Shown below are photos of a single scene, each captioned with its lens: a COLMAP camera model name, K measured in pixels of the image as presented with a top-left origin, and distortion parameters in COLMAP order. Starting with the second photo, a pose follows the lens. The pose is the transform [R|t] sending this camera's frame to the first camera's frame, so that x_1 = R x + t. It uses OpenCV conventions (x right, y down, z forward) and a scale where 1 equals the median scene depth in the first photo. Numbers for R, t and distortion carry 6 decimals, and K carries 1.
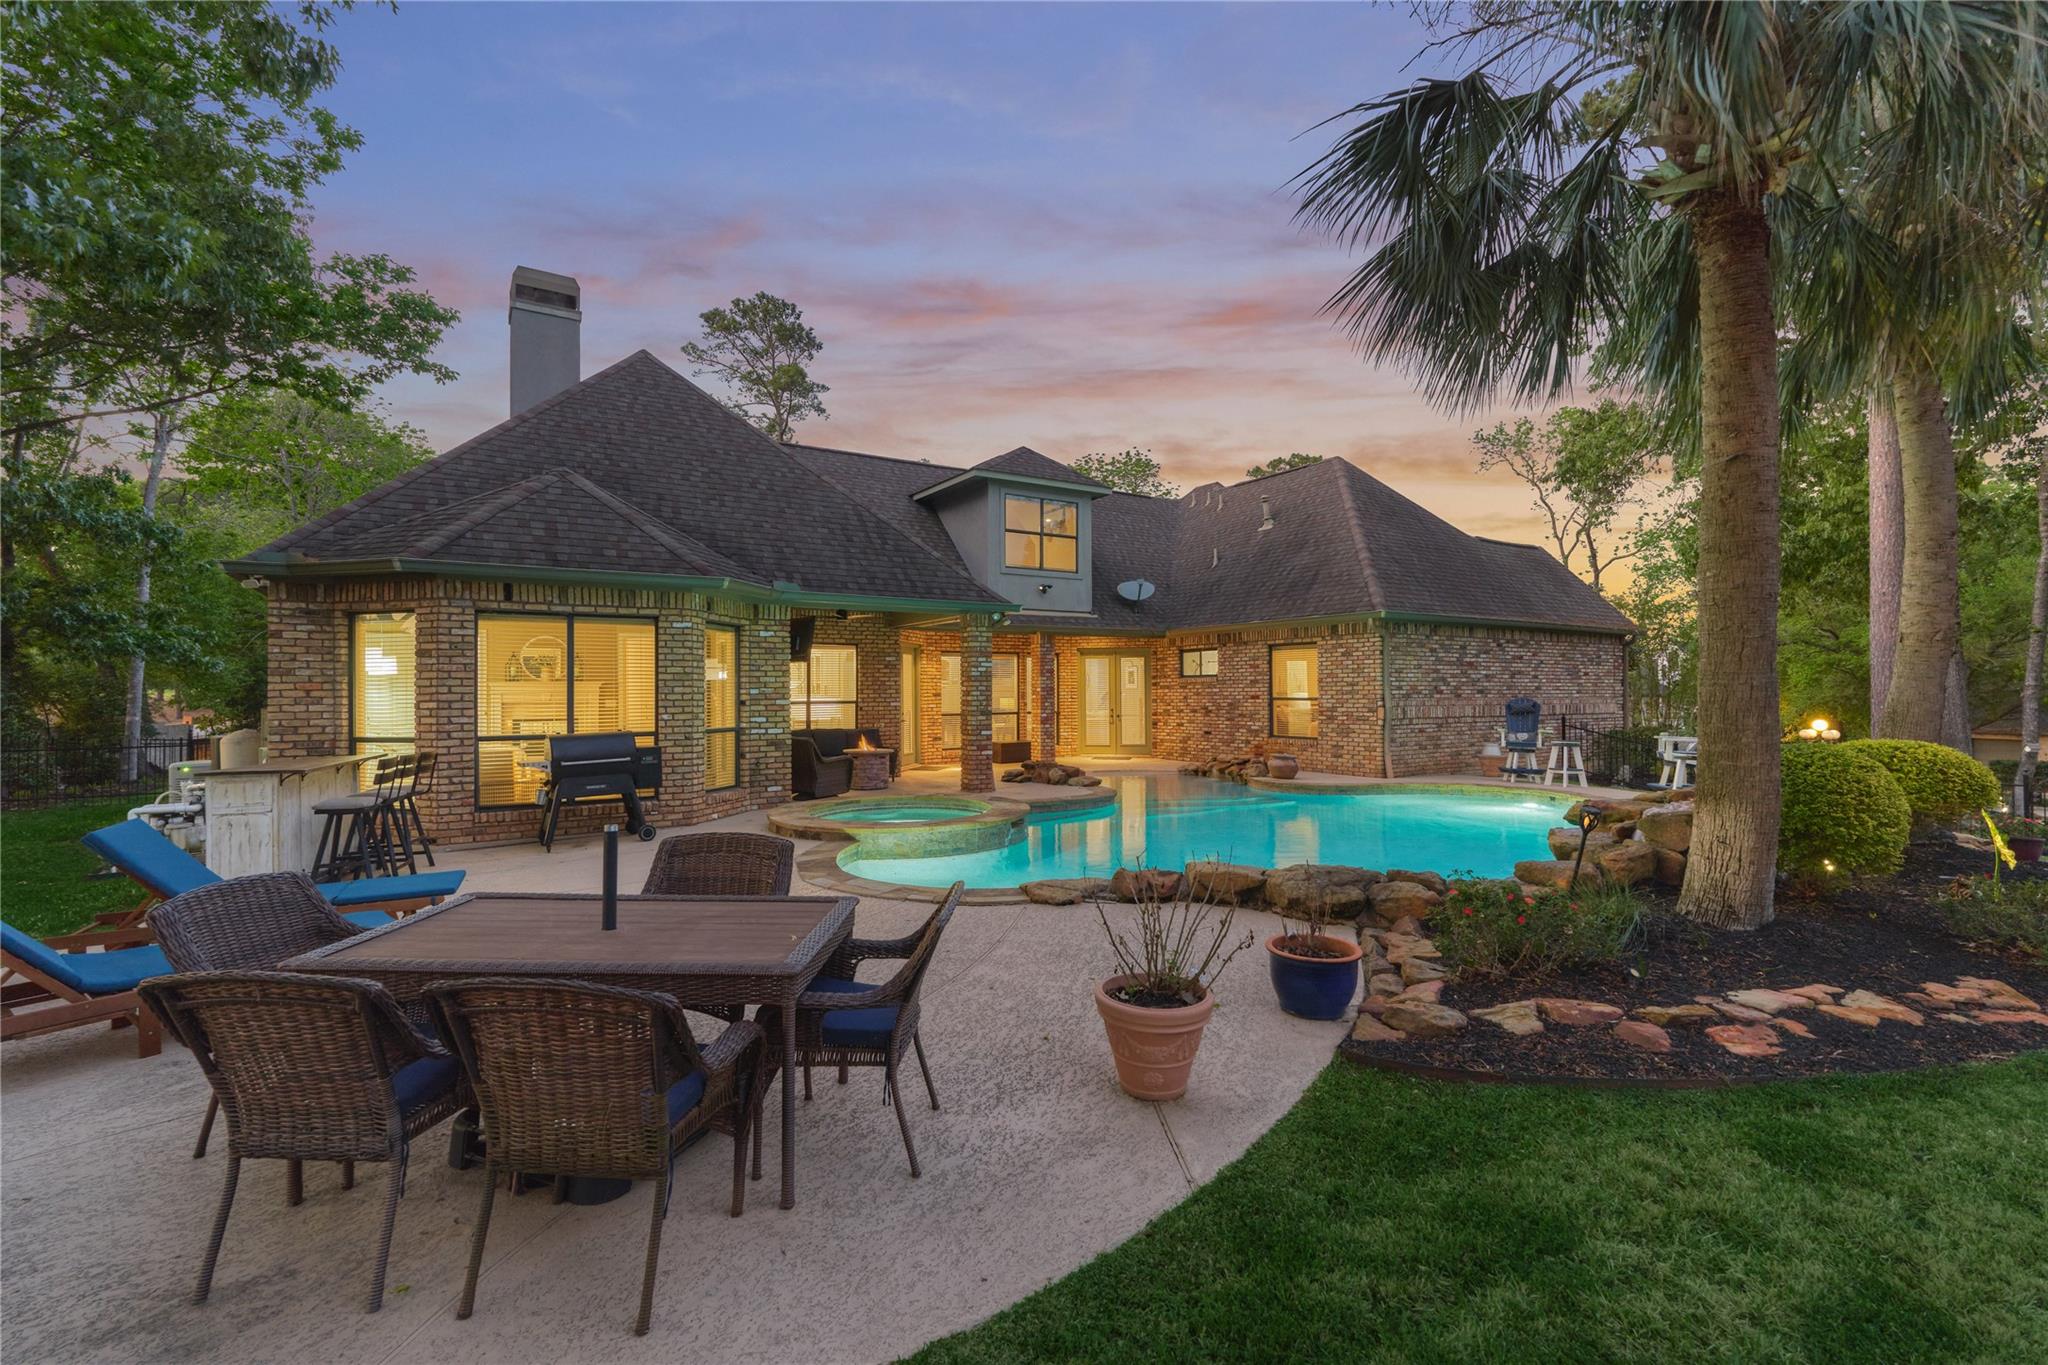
lens RADIAL K [[892.7, 0, 1023.4], [0, 892.7, 676.7], [0, 0, 1]] dist [-0.005030, 0.000677]
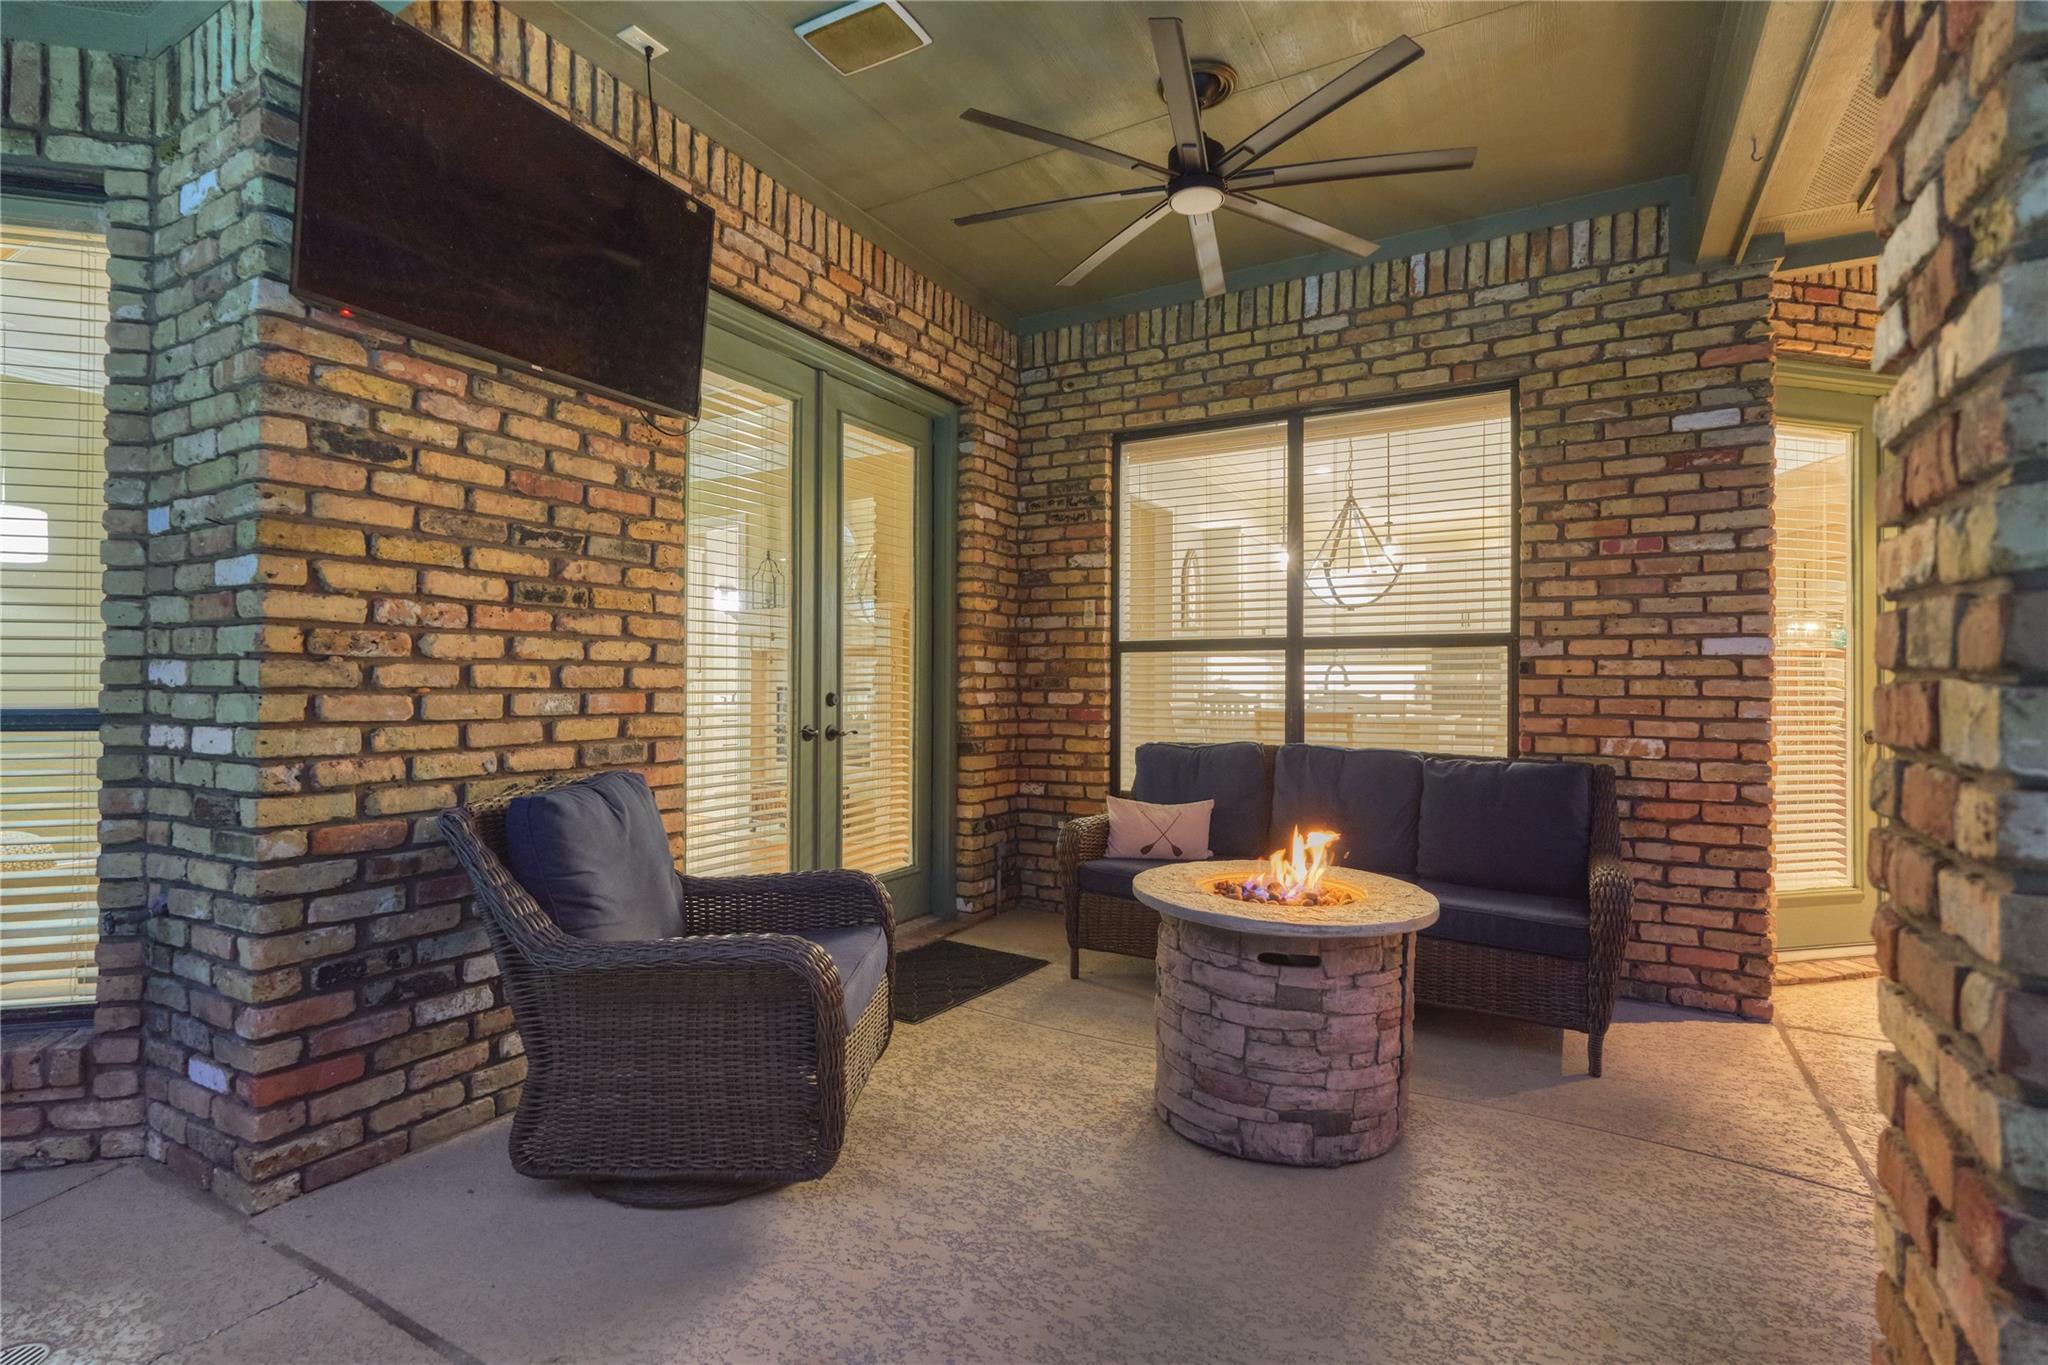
lens RADIAL K [[947.7, 0, 1028.6], [0, 947.7, 678.4], [0, 0, 1]] dist [-0.003075, -0.000643]
pose [[0.467239, 0.003522, -0.884124, -0.032288], [0.006140, 0.999955, 0.007229, 0.035565], [0.884110, -0.008806, 0.467196, 0.779469]]
